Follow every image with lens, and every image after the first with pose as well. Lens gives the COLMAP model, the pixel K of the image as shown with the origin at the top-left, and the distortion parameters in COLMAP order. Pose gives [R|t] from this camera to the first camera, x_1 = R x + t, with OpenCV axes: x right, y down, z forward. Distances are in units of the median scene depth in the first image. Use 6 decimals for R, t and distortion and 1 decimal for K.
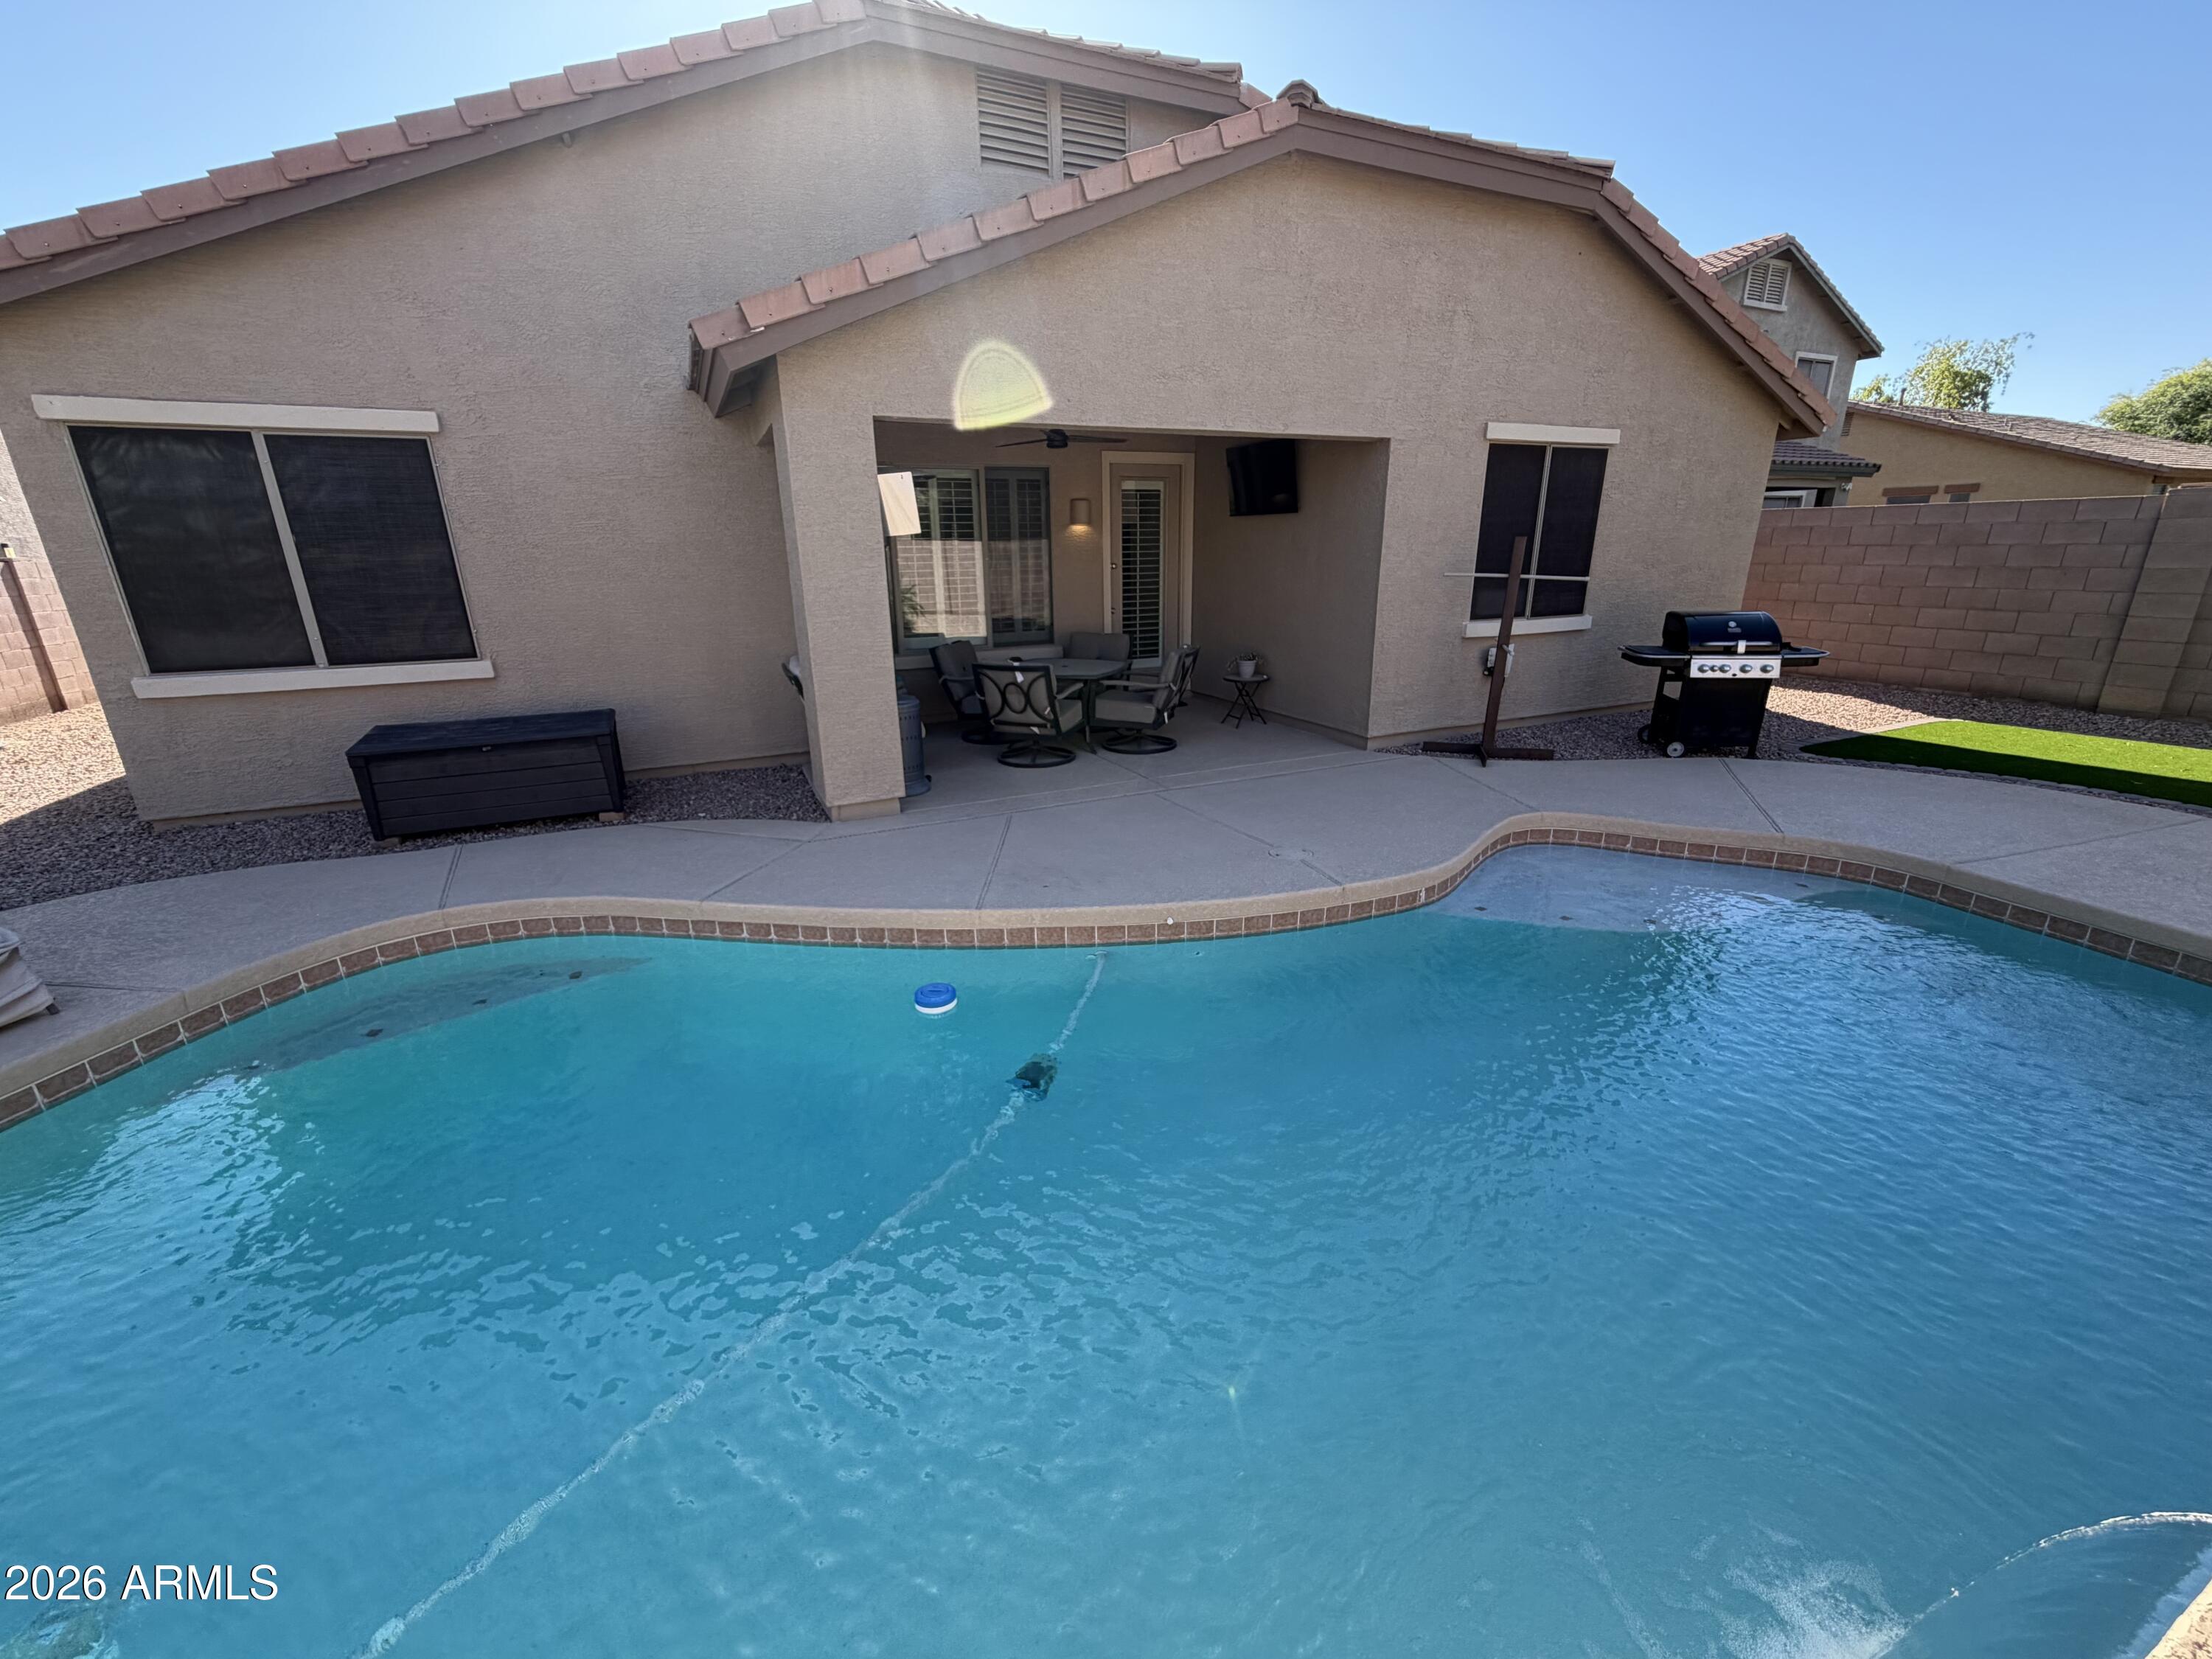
lens RADIAL K [[880.3, 0, 1108.3], [0, 880.3, 826.4], [0, 0, 1]] dist [0.000132, 0.000187]
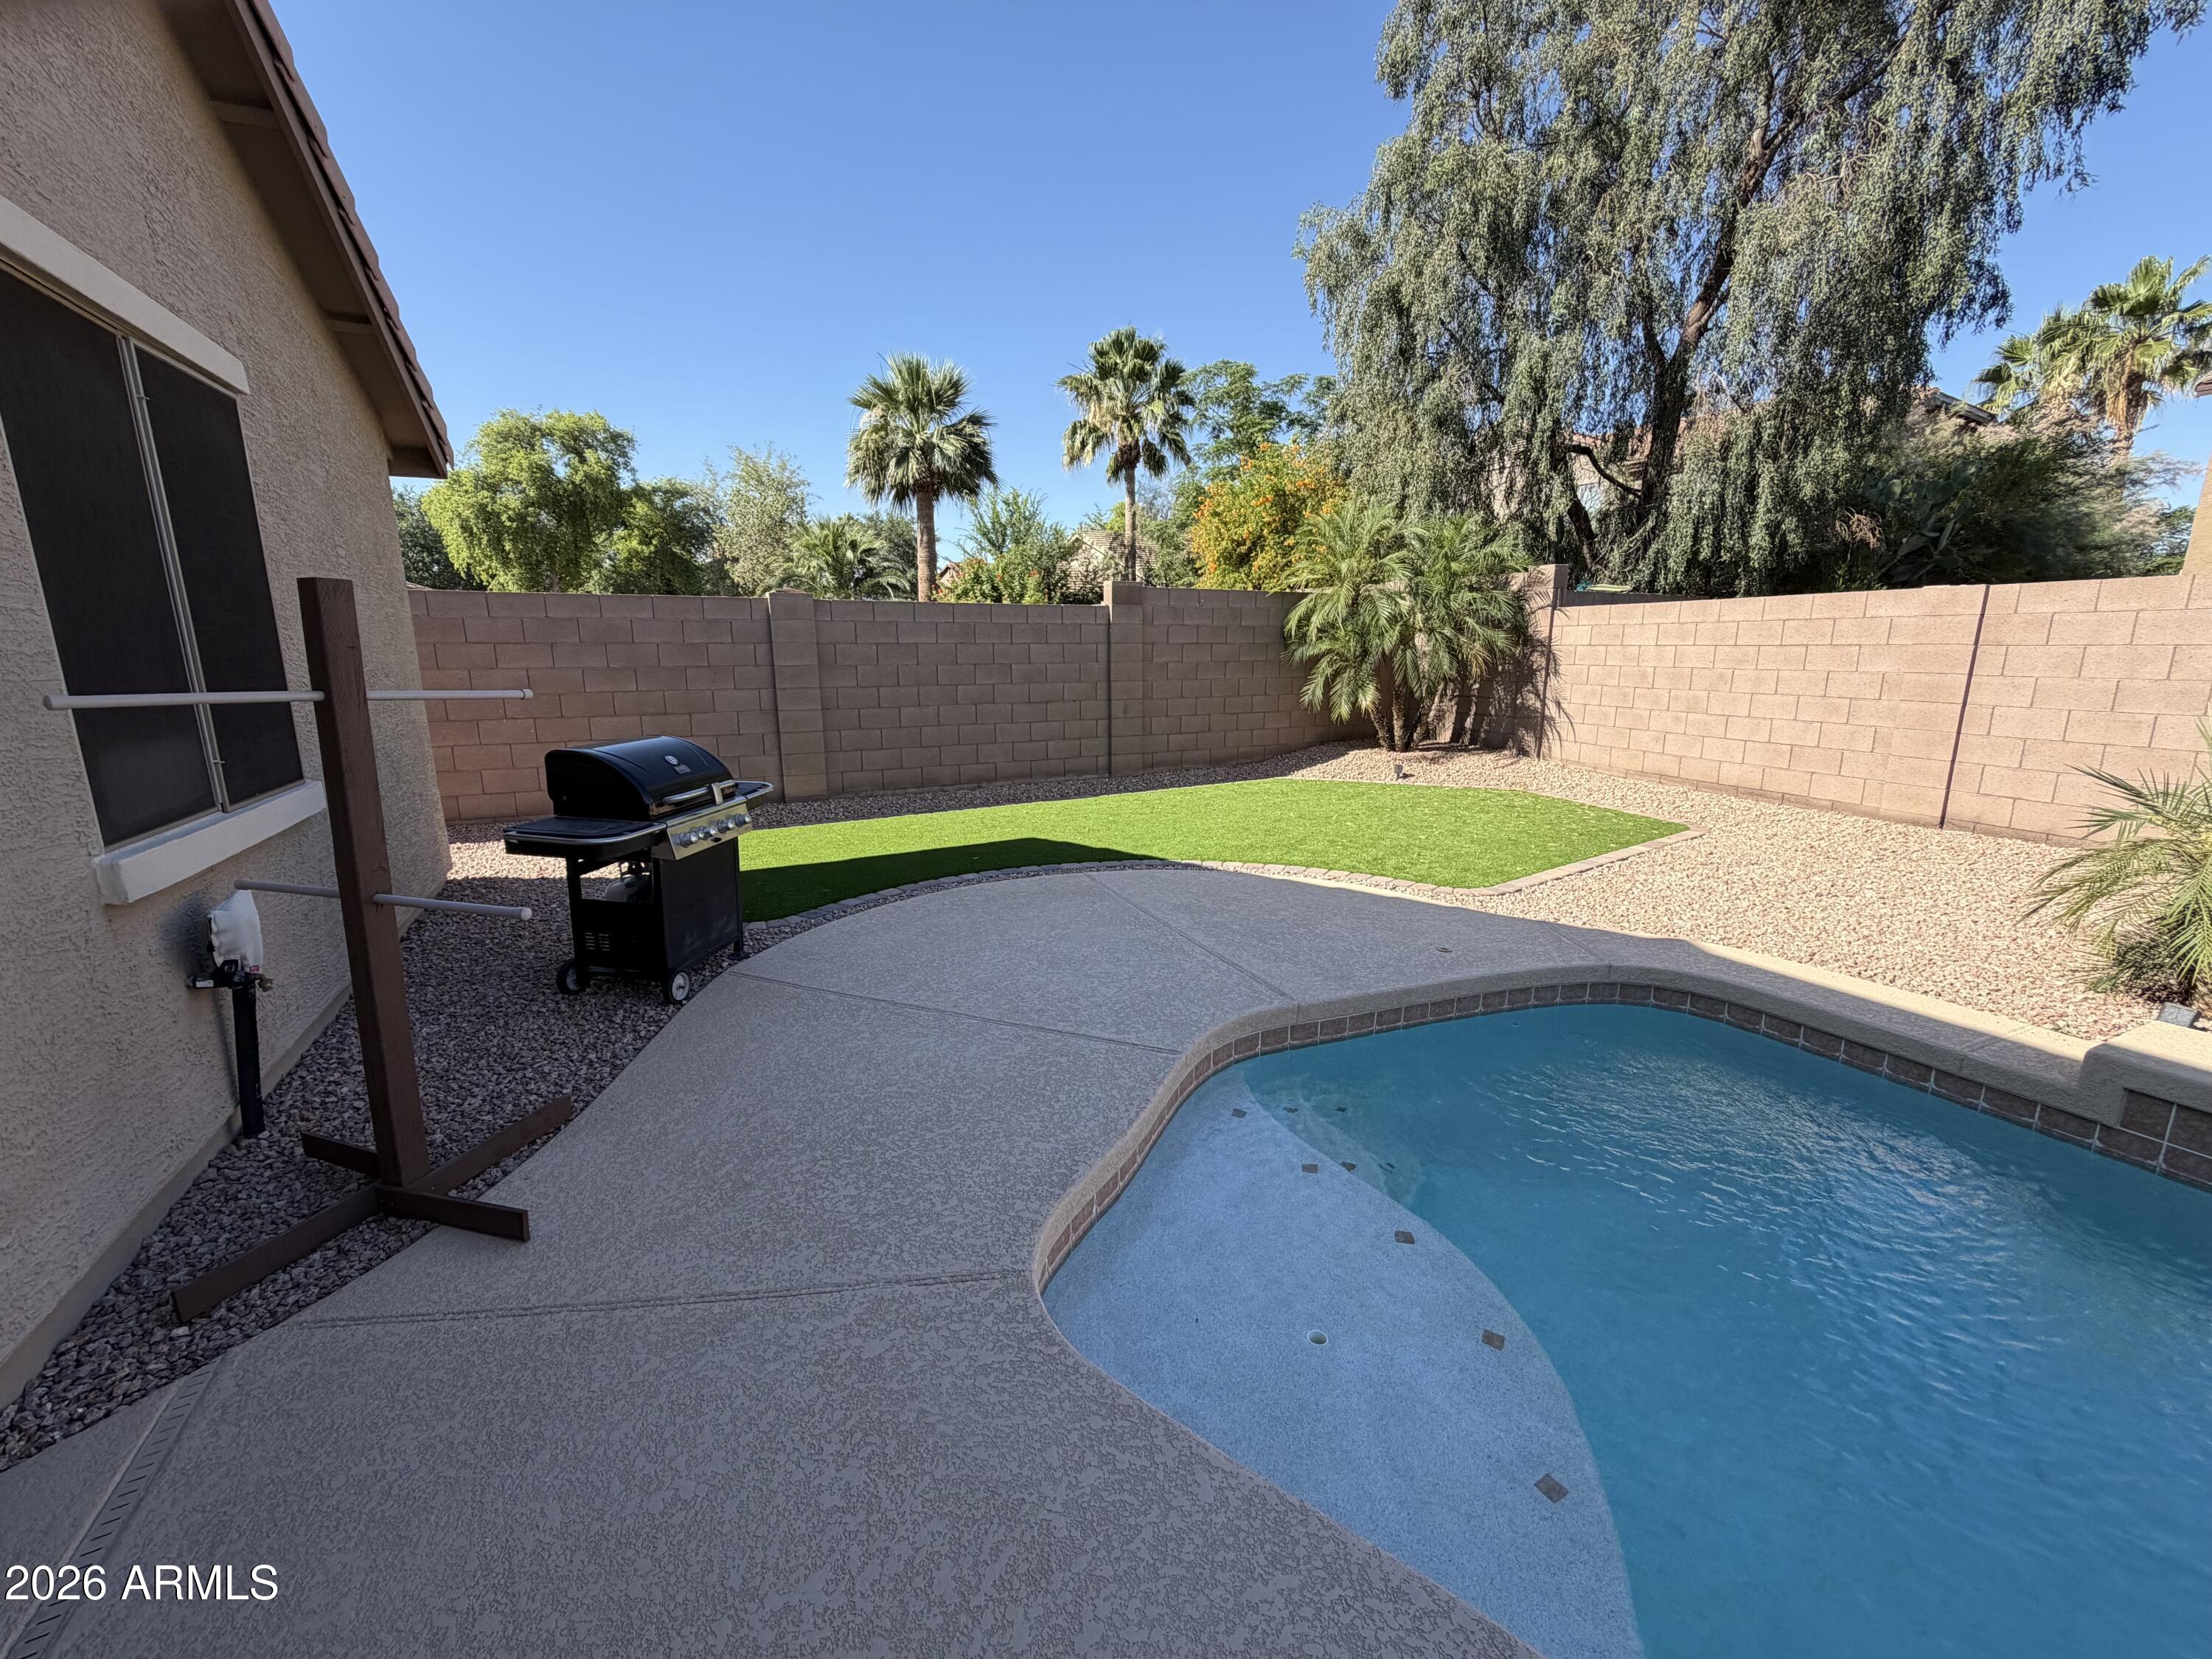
lens RADIAL K [[880.3, 0, 1108.3], [0, 880.3, 826.4], [0, 0, 1]] dist [0.000132, 0.000187]
pose [[-0.023129, -0.185532, 0.982366, 0.107823], [0.303370, 0.934992, 0.183727, -0.188768], [-0.952592, 0.302270, 0.034660, 0.651920]]
